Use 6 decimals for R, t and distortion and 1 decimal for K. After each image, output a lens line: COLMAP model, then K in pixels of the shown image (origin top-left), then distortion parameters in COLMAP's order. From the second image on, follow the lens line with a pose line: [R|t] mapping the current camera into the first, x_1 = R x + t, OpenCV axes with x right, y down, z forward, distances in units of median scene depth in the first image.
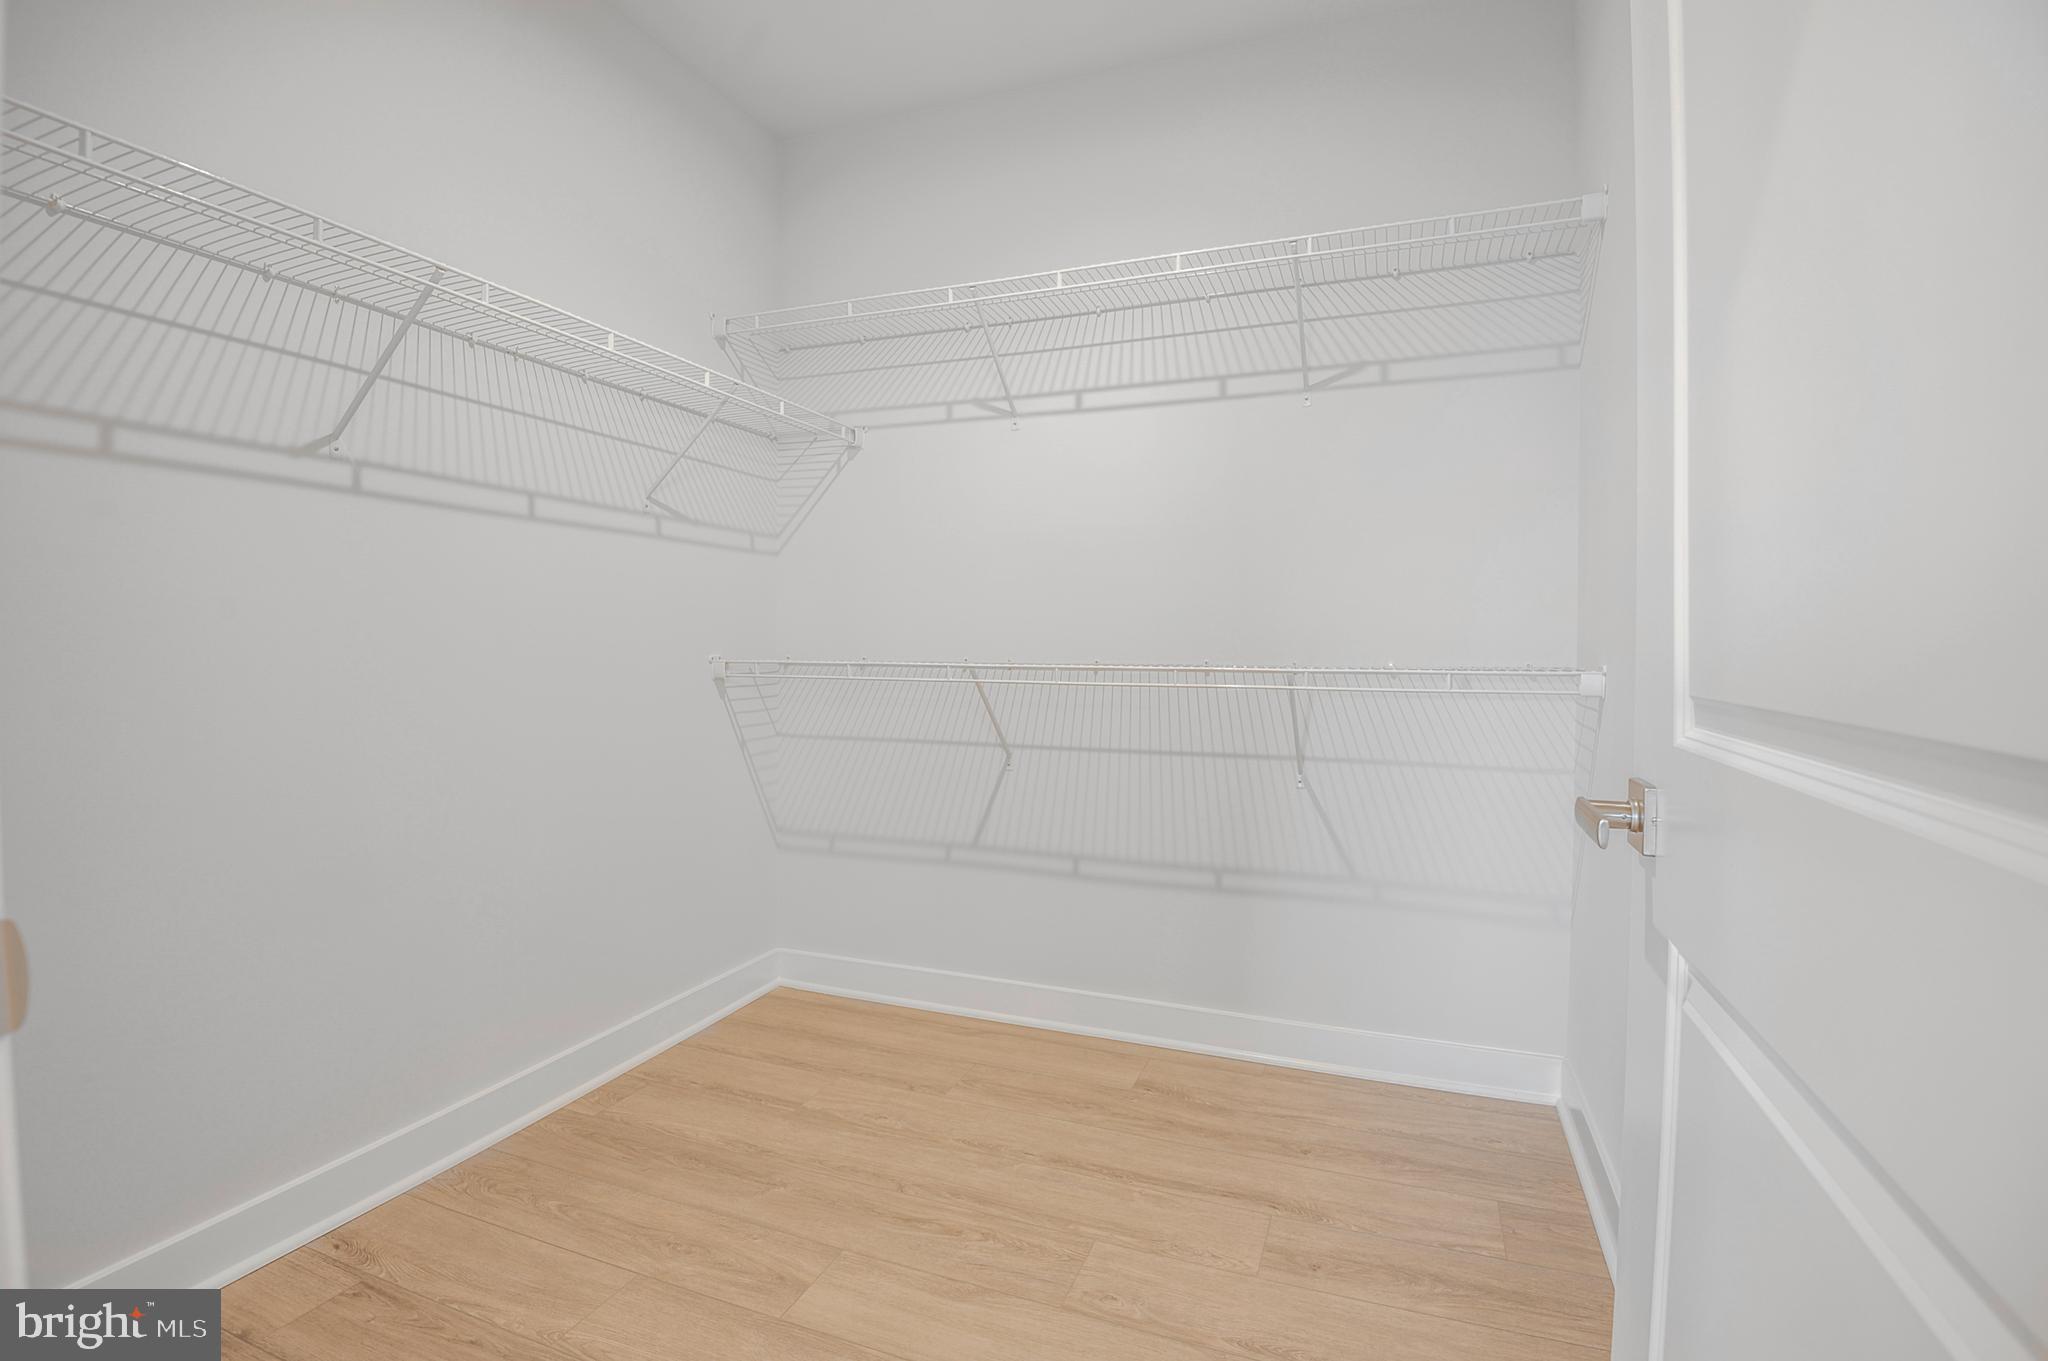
lens RADIAL K [[960.2, 0, 1019.2], [0, 960.2, 653.7], [0, 0, 1]] dist [0.001365, 0.000098]
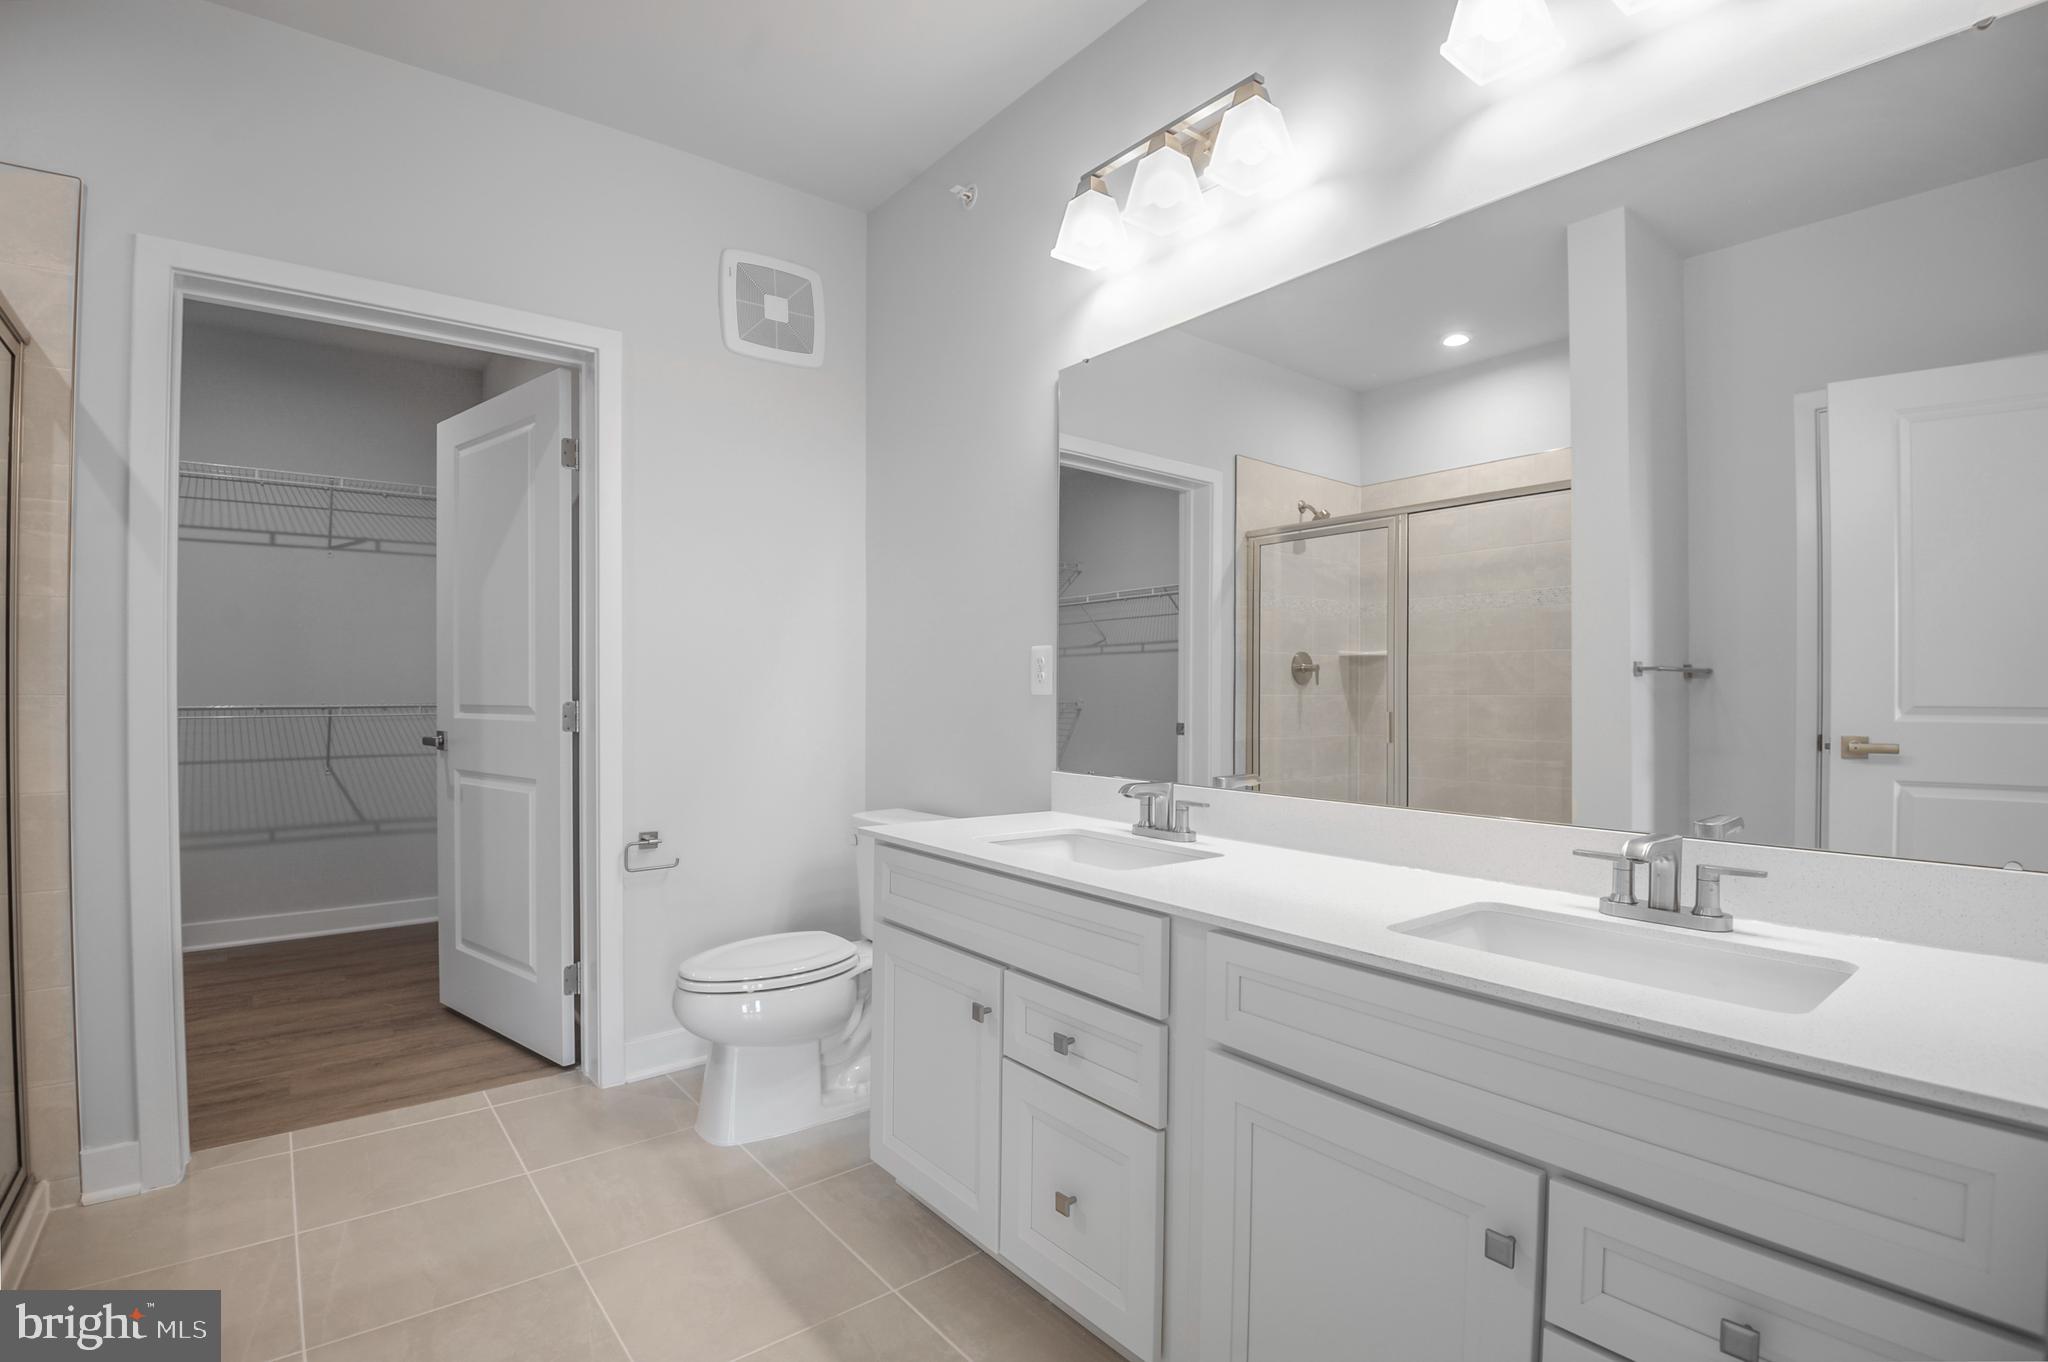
lens RADIAL K [[963.3, 0, 1030.8], [0, 963.3, 693.1], [0, 0, 1]] dist [-0.038499, -0.000489]
pose [[0.491915, -0.009346, 0.870593, -0.563361], [0.015831, 0.999873, 0.001789, 0.008641], [-0.870499, 0.012903, 0.492000, -0.947877]]
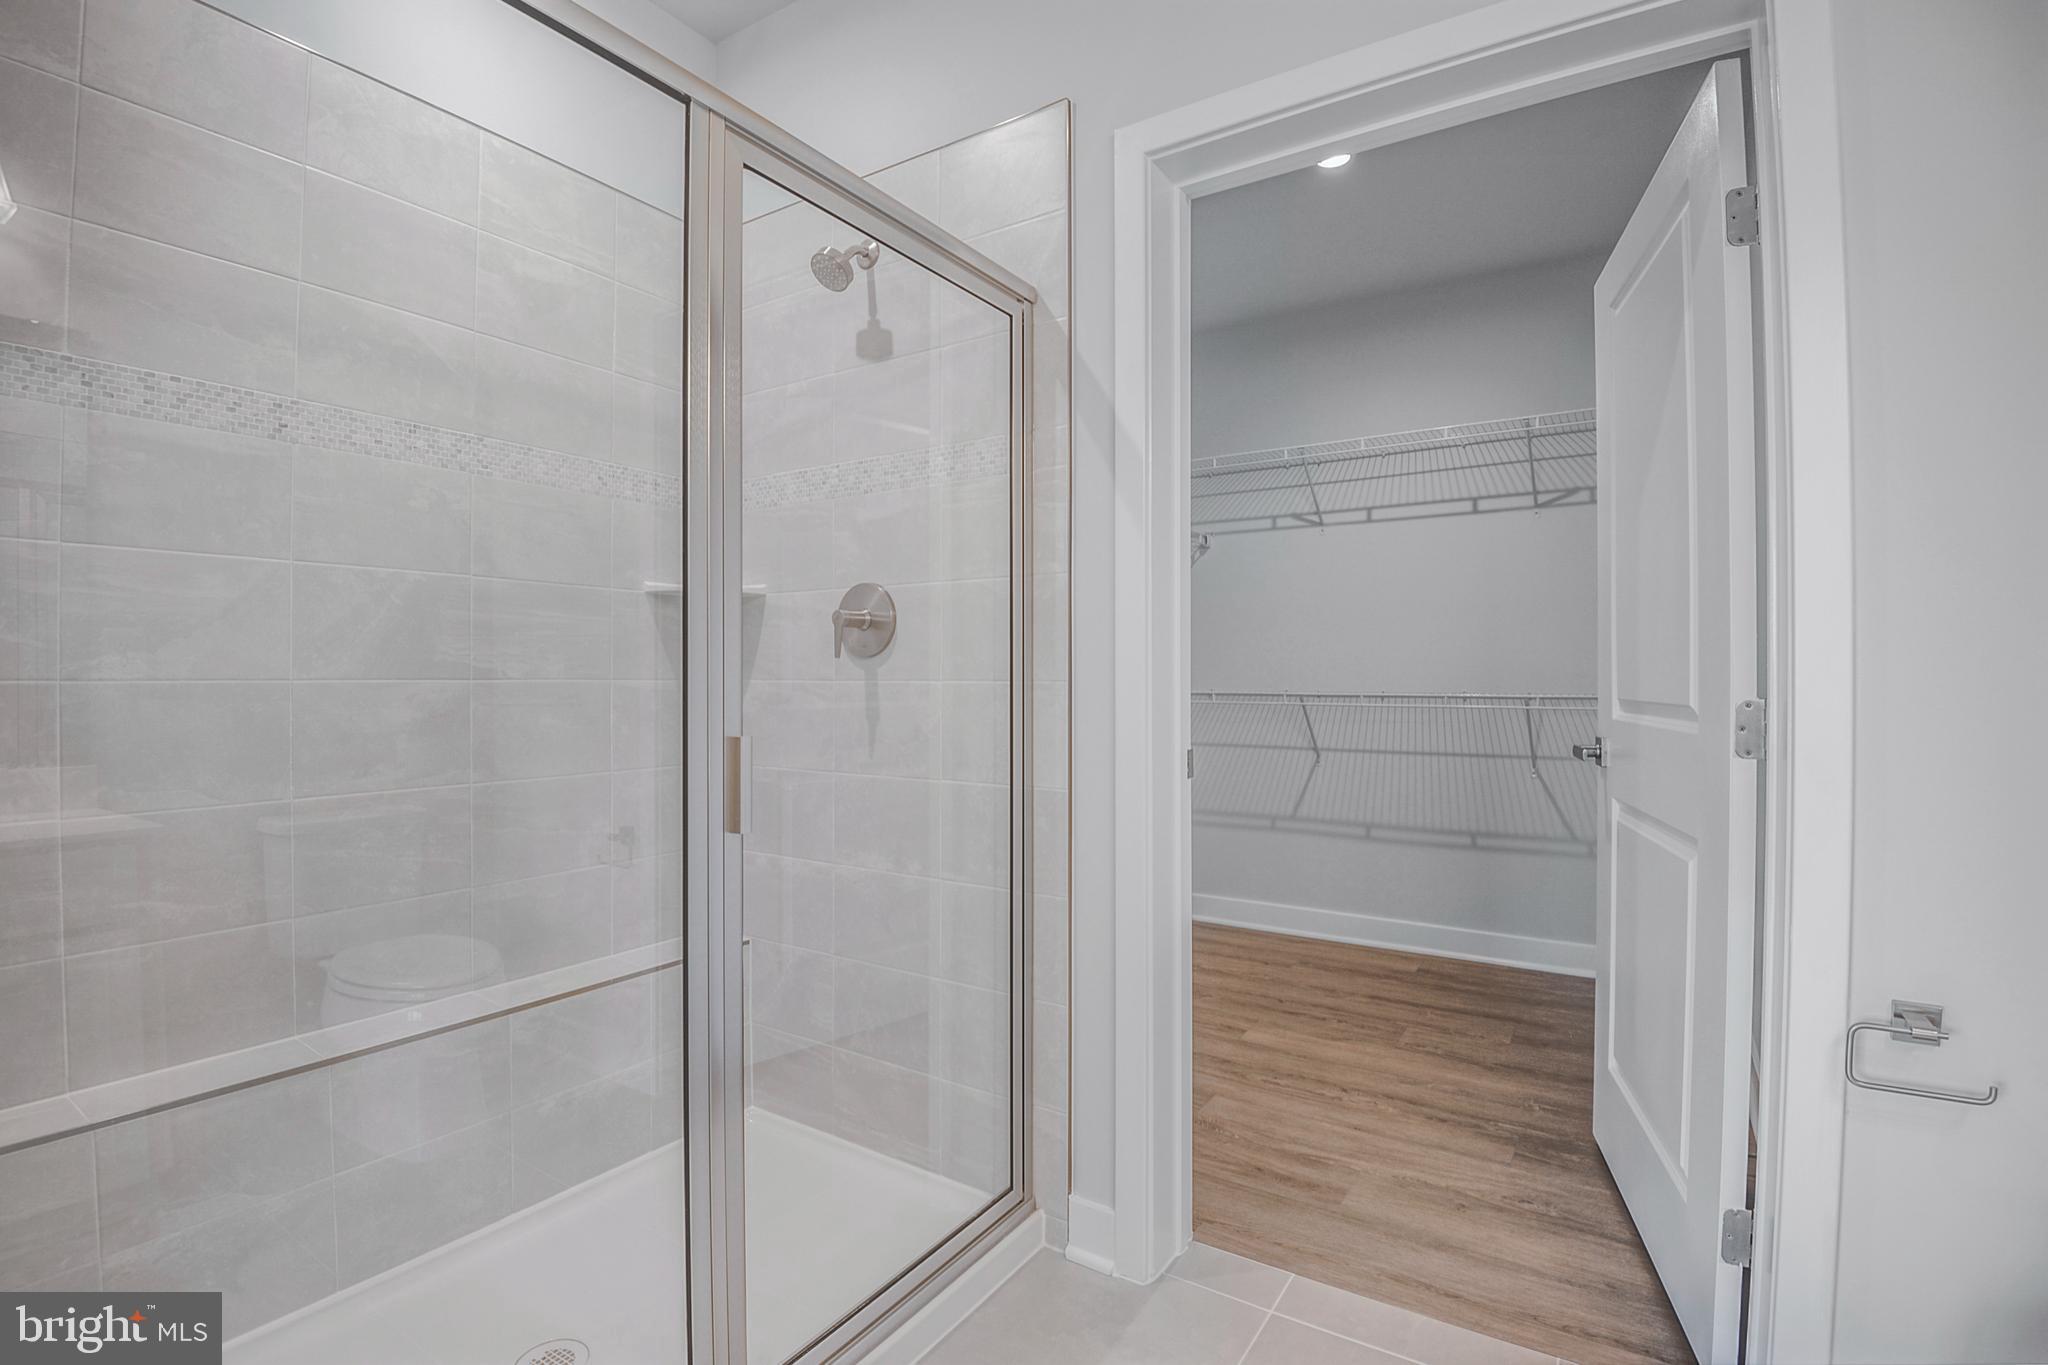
lens RADIAL K [[959.8, 0, 1024.4], [0, 959.8, 677.4], [0, 0, 1]] dist [-0.000229, -0.023987]
pose [[0.980399, -0.003740, -0.196987, -0.178337], [0.001135, 0.999910, -0.013336, 0.005789], [0.197020, 0.012851, 0.980315, -0.578838]]
